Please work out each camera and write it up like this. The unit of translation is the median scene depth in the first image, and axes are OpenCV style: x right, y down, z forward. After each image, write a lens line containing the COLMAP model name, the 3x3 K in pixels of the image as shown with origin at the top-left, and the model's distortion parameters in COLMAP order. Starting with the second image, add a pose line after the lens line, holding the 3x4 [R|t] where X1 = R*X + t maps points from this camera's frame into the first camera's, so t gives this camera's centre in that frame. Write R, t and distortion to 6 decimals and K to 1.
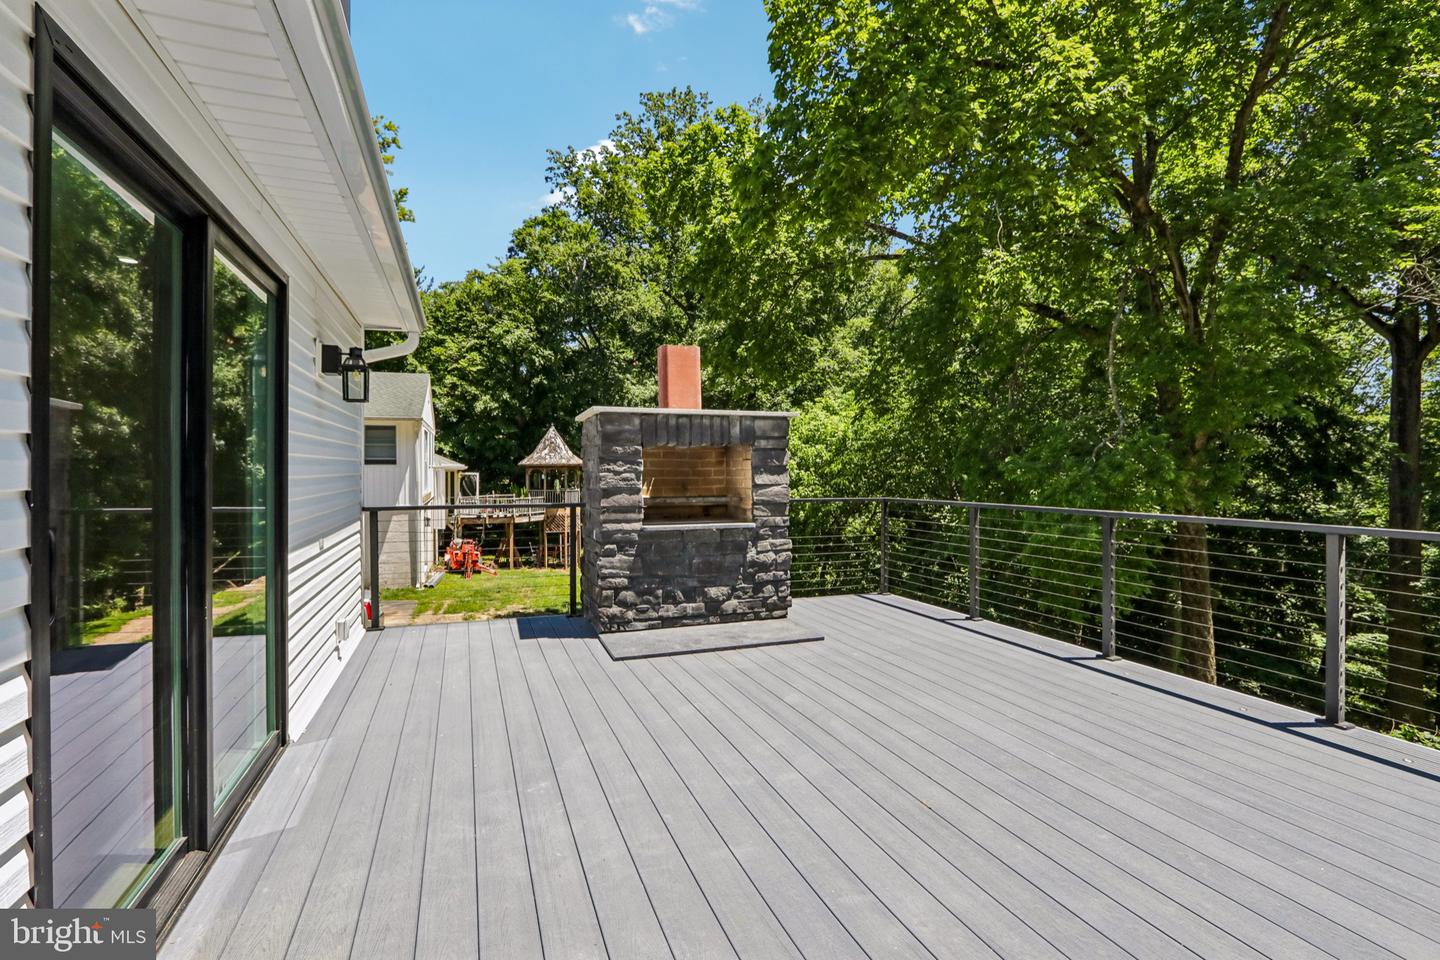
lens RADIAL K [[668.6, 0, 695.4], [0, 668.6, 470.9], [0, 0, 1]] dist [-0.020916, -0.000144]
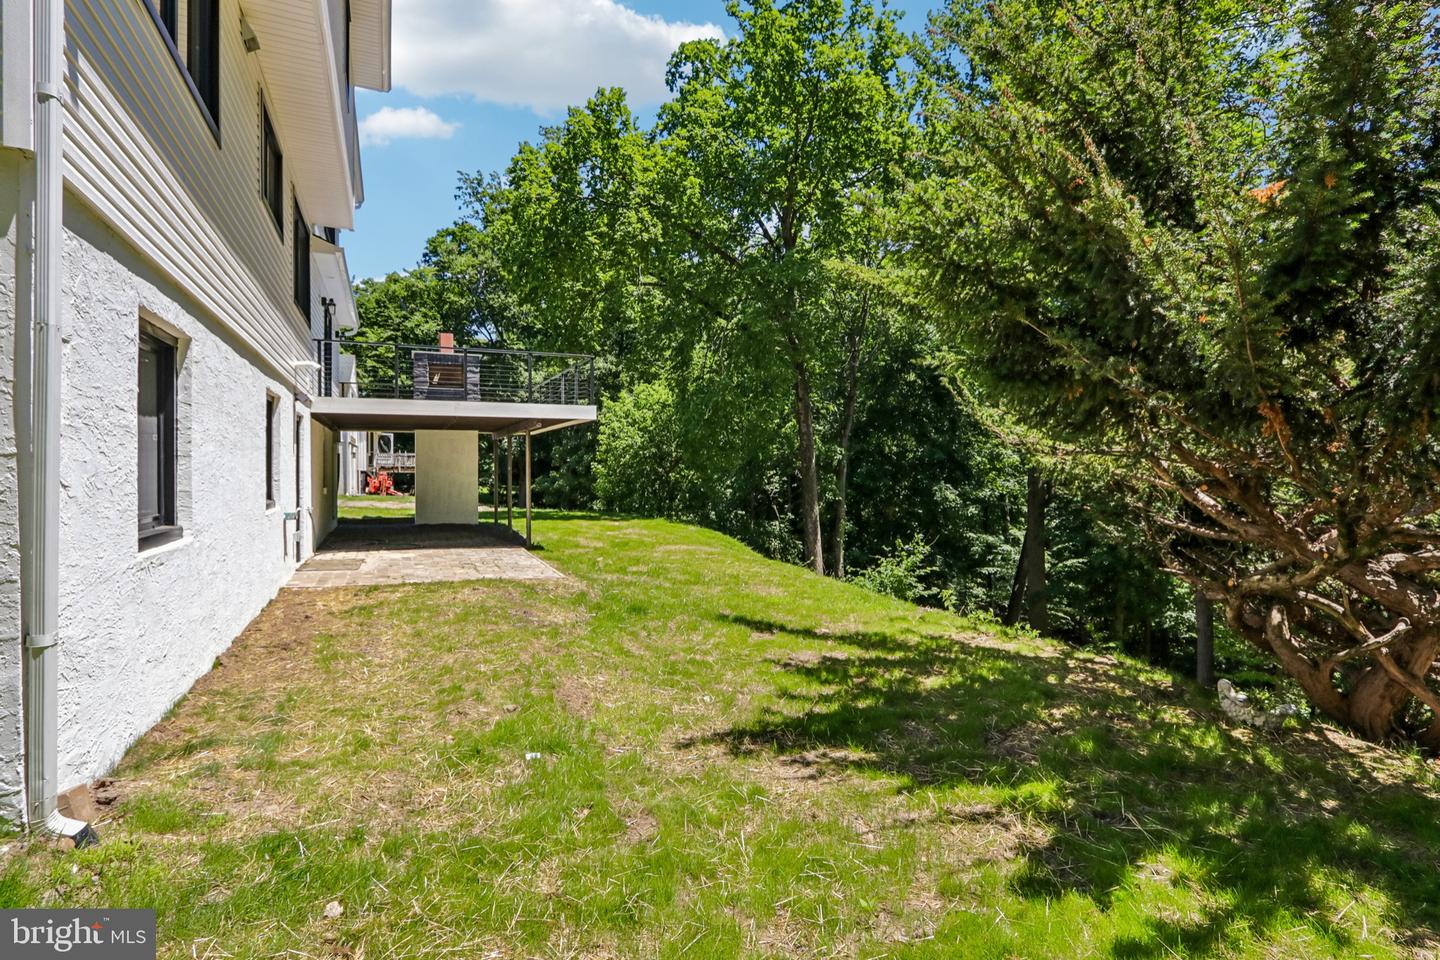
lens RADIAL K [[668.6, 0, 695.4], [0, 668.6, 470.9], [0, 0, 1]] dist [-0.020916, -0.000144]
pose [[0.995052, -0.000069, 0.099358, 0.125562], [-0.000232, 0.999995, 0.003023, 0.067175], [-0.099357, -0.003031, 0.995047, -0.331570]]
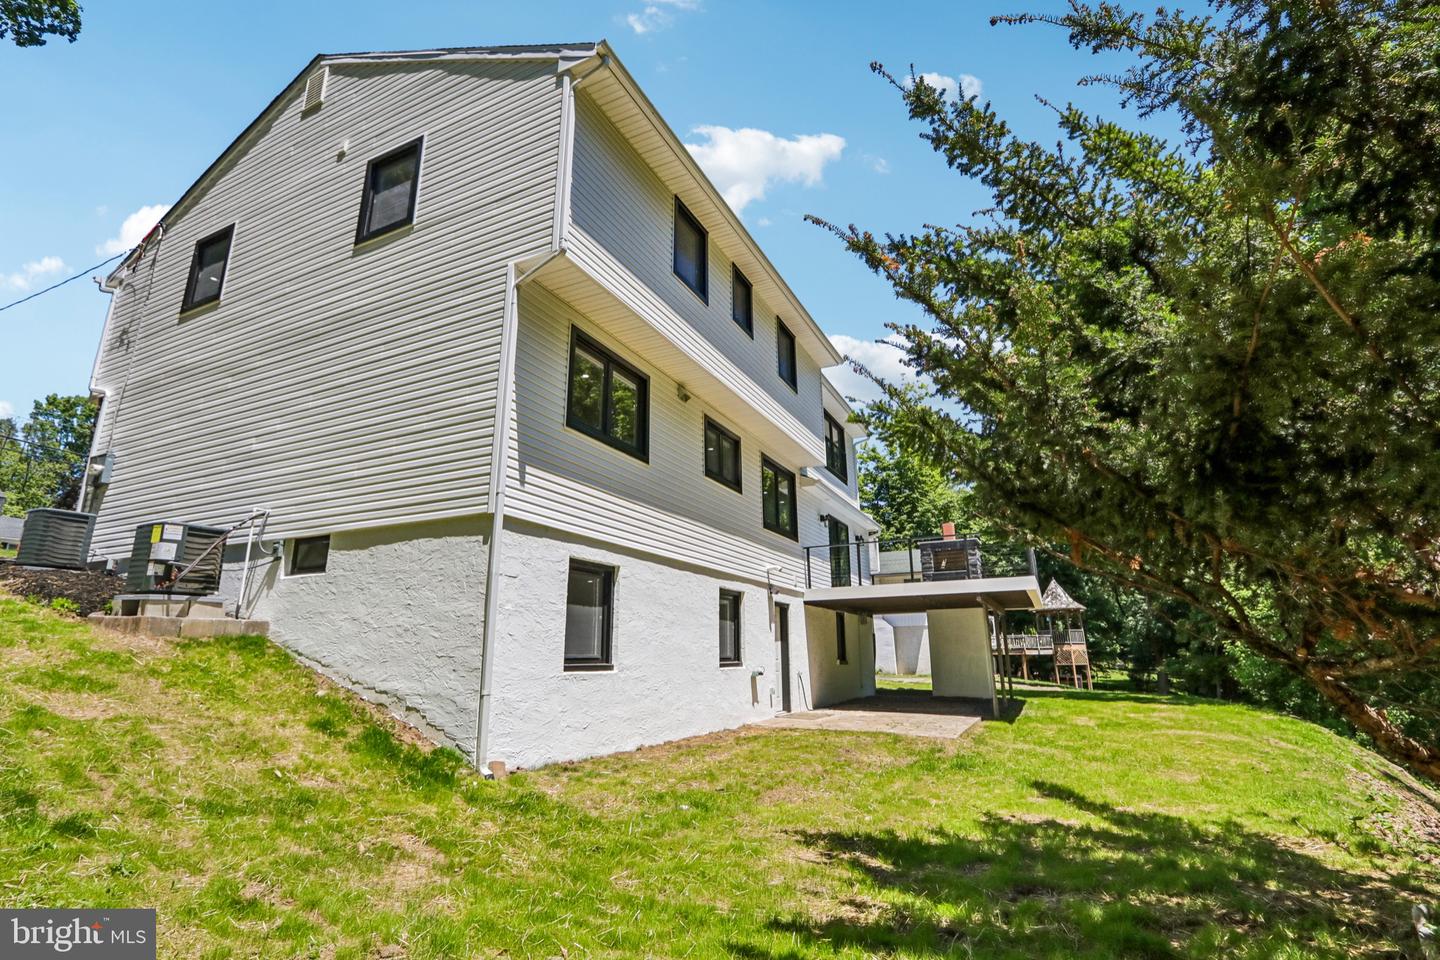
lens RADIAL K [[660.1, 0, 720.0], [0, 660.1, 480.0], [0, 0, 1]] dist [-0.055348, -0.000051]
pose [[0.703492, -0.182254, -0.686937, 0.237793], [-0.001362, 0.966212, -0.257744, 0.074478], [0.710702, 0.182257, 0.679474, -0.342603]]
